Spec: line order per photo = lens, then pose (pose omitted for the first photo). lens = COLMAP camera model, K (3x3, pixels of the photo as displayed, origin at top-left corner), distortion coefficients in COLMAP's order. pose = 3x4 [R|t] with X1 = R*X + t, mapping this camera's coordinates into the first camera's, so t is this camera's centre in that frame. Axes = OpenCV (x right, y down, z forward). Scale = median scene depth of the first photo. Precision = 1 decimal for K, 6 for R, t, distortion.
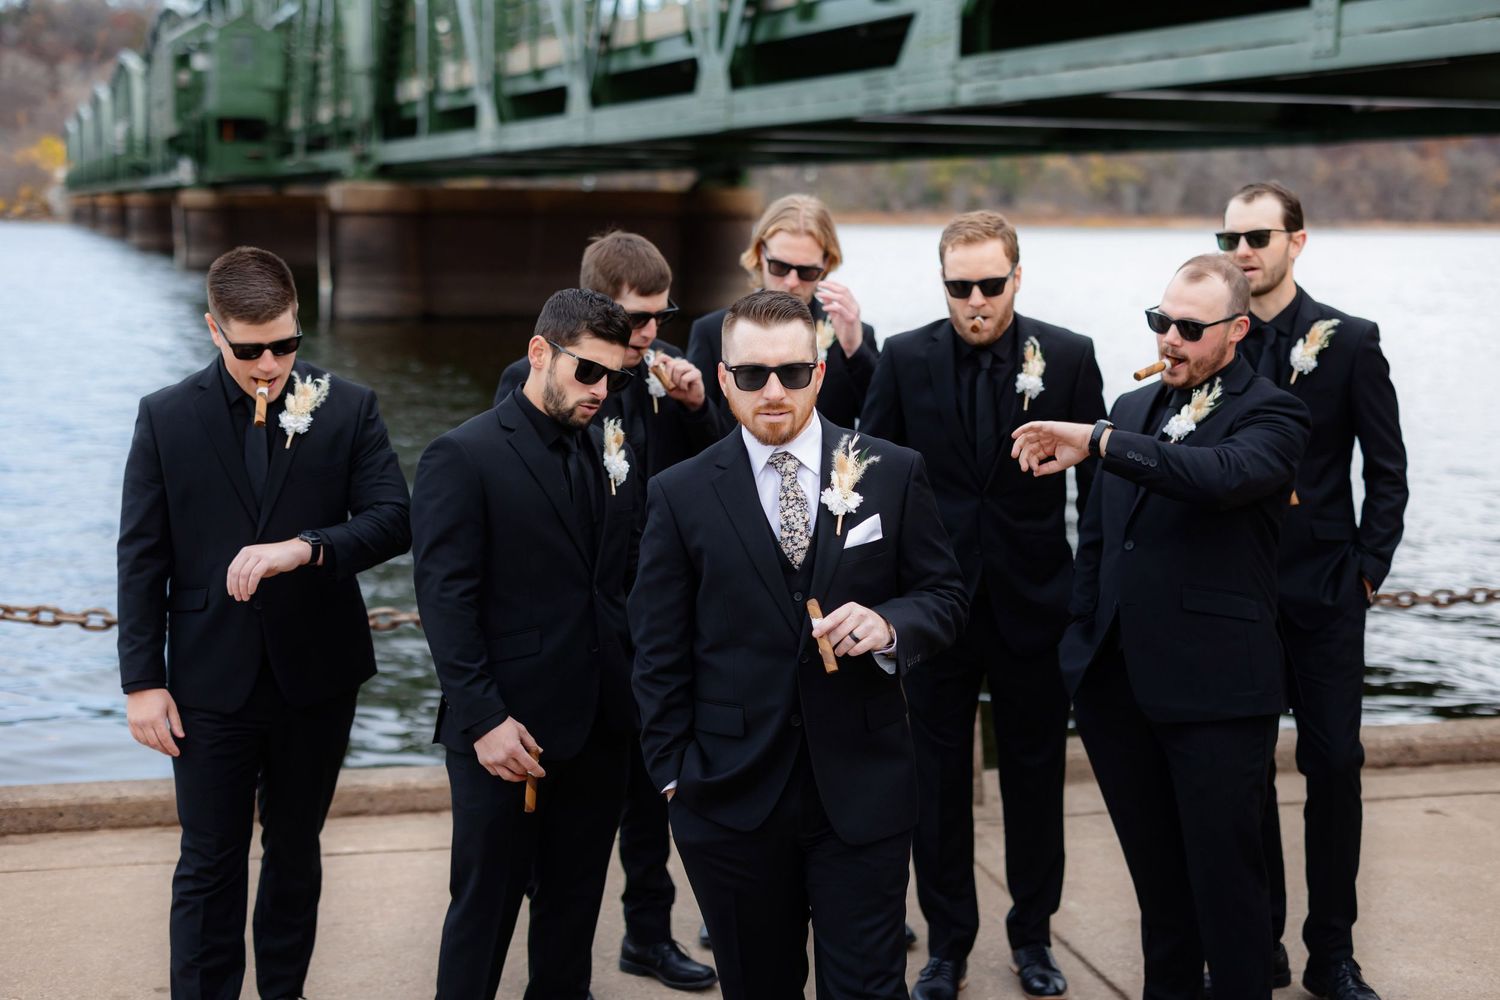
lens RADIAL K [[2184.4, 0, 750.0], [0, 2184.4, 500.0], [0, 0, 1]] dist [-0.085755, 0.041085]
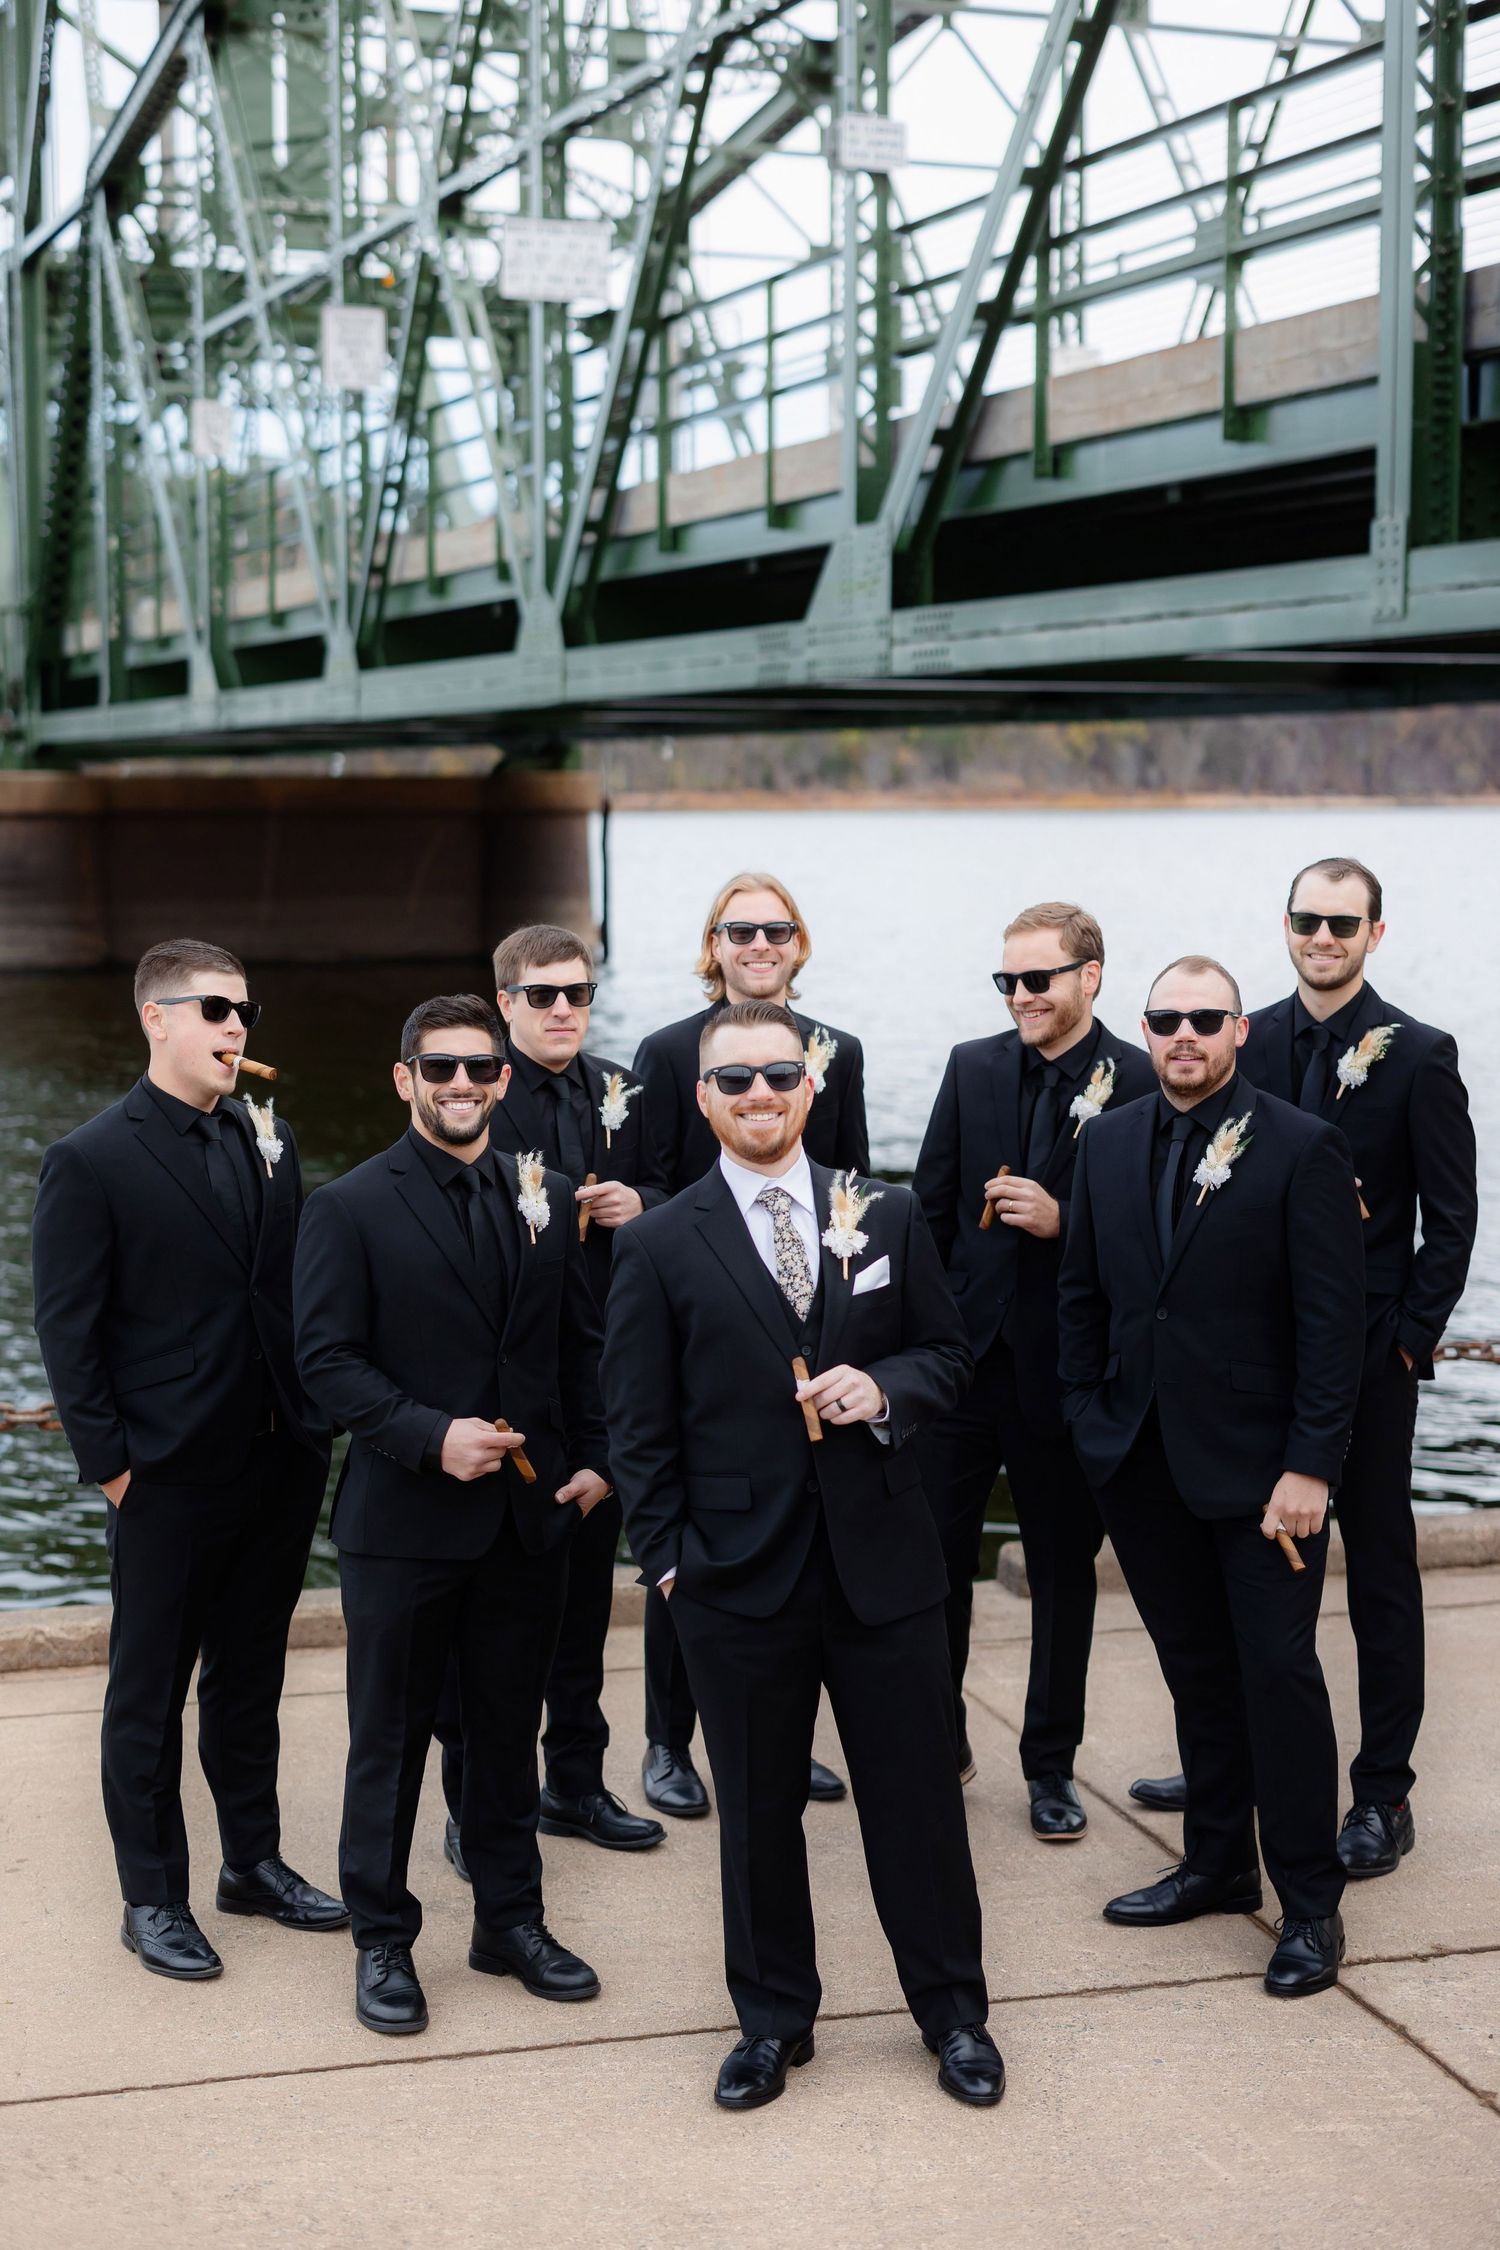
lens RADIAL K [[4022.6, 0, 750.0], [0, 4022.6, 1125.0], [0, 0, 1]] dist [-0.331340, -0.026076]
pose [[0.995421, -0.012271, 0.094795, -0.077952], [0.014079, 0.999731, -0.018425, -0.009620], [-0.094543, 0.019675, 0.995326, -0.306959]]
